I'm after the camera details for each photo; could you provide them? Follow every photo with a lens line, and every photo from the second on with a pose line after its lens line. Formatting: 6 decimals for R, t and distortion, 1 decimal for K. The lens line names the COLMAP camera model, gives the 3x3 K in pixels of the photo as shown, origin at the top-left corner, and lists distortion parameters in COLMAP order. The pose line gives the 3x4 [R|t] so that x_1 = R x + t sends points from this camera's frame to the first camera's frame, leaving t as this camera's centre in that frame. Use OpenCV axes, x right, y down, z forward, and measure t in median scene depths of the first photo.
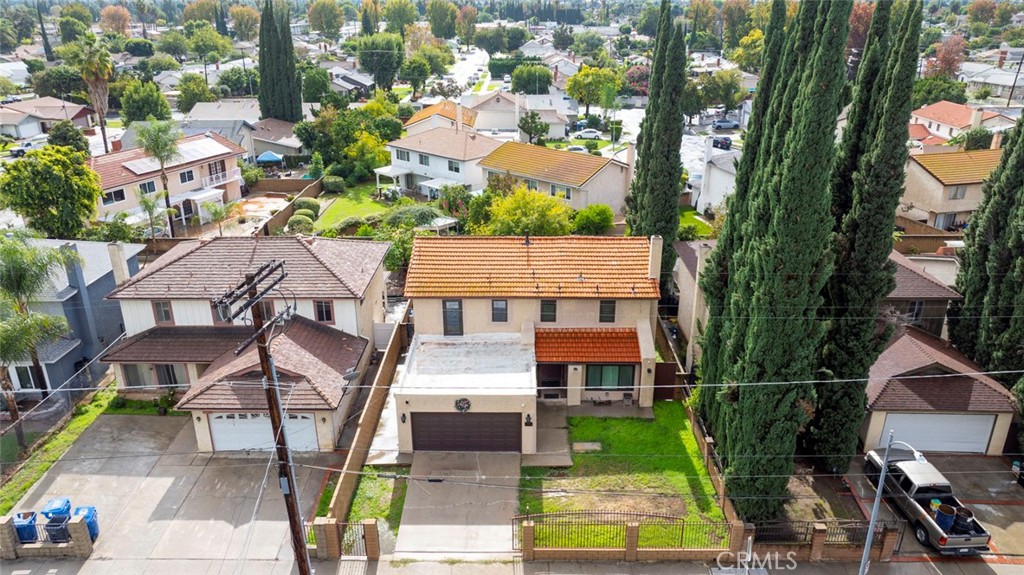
lens RADIAL K [[720.9, 0, 512.0], [0, 720.9, 287.5], [0, 0, 1]] dist [-0.028480, 0.003309]
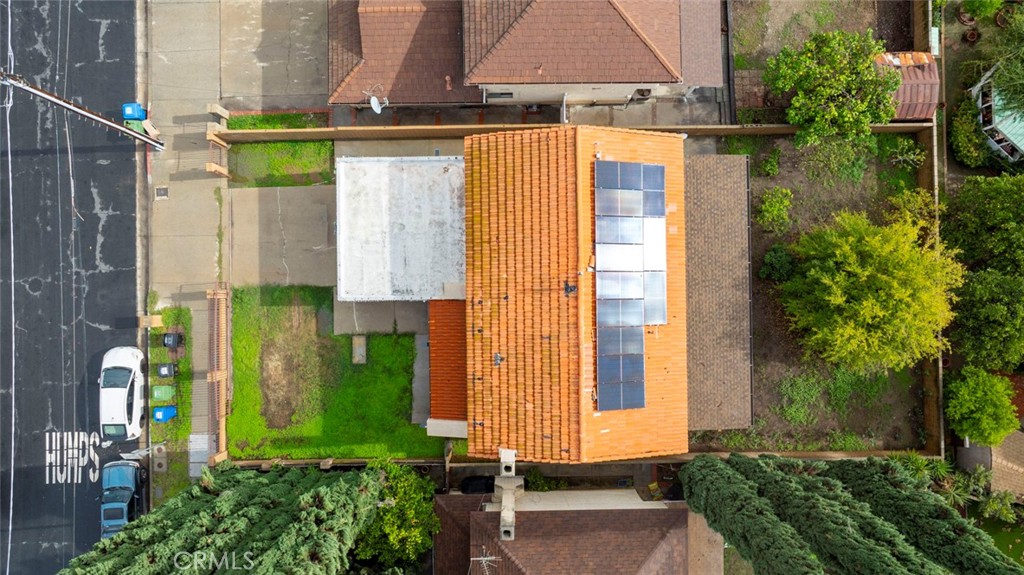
lens RADIAL K [[720.9, 0, 512.0], [0, 720.9, 287.5], [0, 0, 1]] dist [-0.028480, 0.003309]
pose [[0.027849, 0.999589, -0.006766, 0.027292], [-0.372562, 0.016661, 0.927858, -0.810029], [0.927589, -0.023319, 0.372873, 0.806270]]
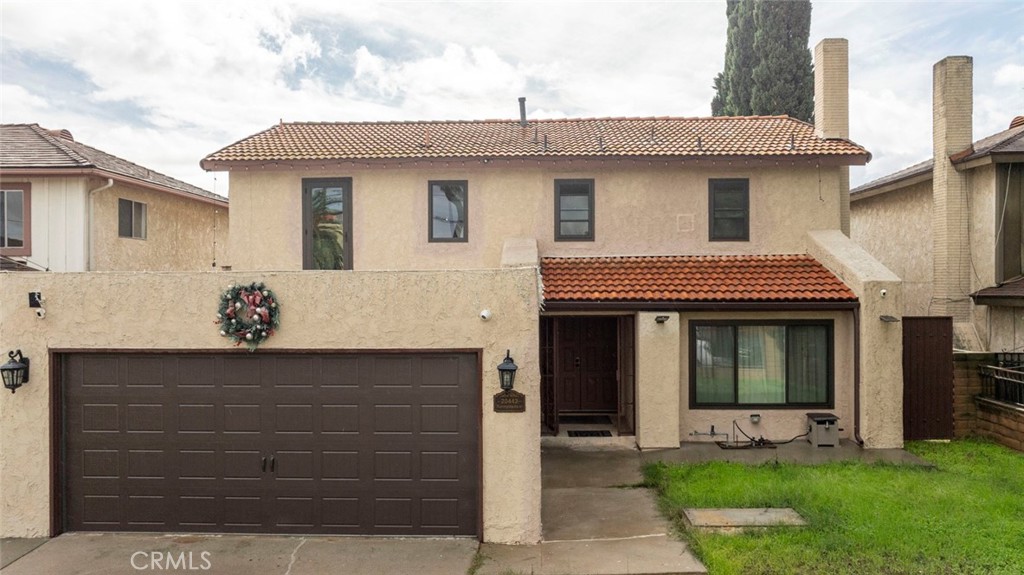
lens RADIAL K [[720.9, 0, 512.0], [0, 720.9, 287.5], [0, 0, 1]] dist [-0.028480, 0.003309]
pose [[0.999736, -0.002788, -0.022808, 0.028587], [-0.005857, 0.928914, -0.370249, 0.235027], [0.022219, 0.370285, 0.928653, 0.724035]]
